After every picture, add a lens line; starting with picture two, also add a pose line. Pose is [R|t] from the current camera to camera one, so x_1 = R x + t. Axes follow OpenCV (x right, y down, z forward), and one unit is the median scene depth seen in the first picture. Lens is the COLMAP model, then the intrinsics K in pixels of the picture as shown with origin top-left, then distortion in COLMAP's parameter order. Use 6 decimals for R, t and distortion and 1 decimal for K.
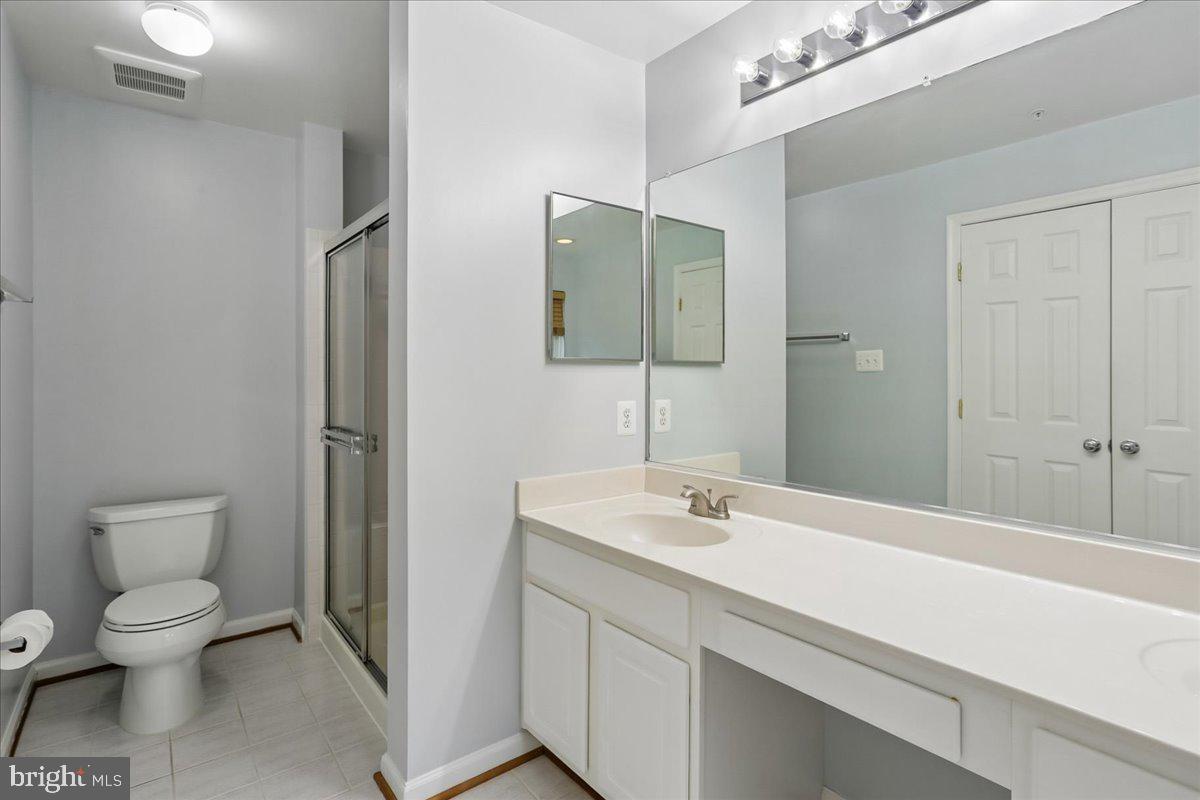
lens RADIAL K [[596.6, 0, 603.0], [0, 596.6, 371.2], [0, 0, 1]] dist [-0.058000, 0.024535]
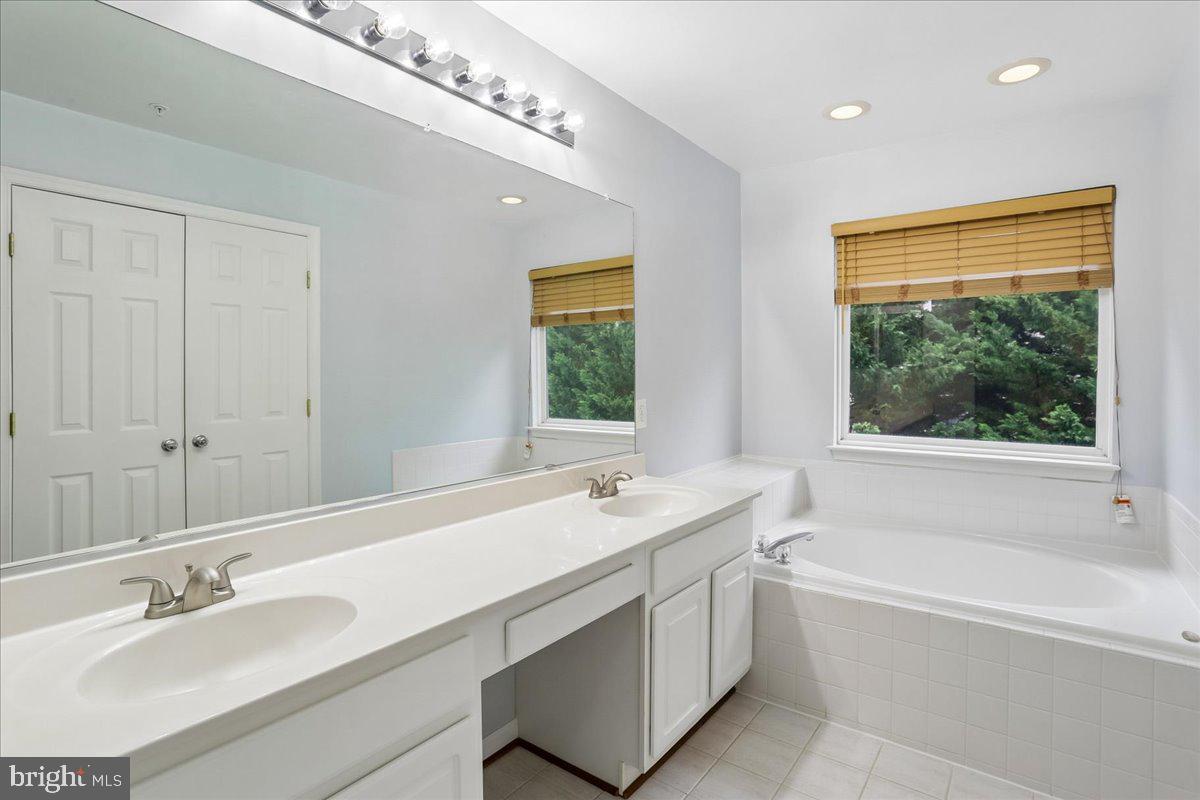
lens RADIAL K [[596.6, 0, 603.0], [0, 596.6, 371.2], [0, 0, 1]] dist [-0.058000, 0.024535]
pose [[-0.232629, -0.002432, 0.972562, -0.361627], [0.006654, 0.999969, 0.004092, -0.004556], [-0.972543, 0.007424, -0.232606, 0.495482]]
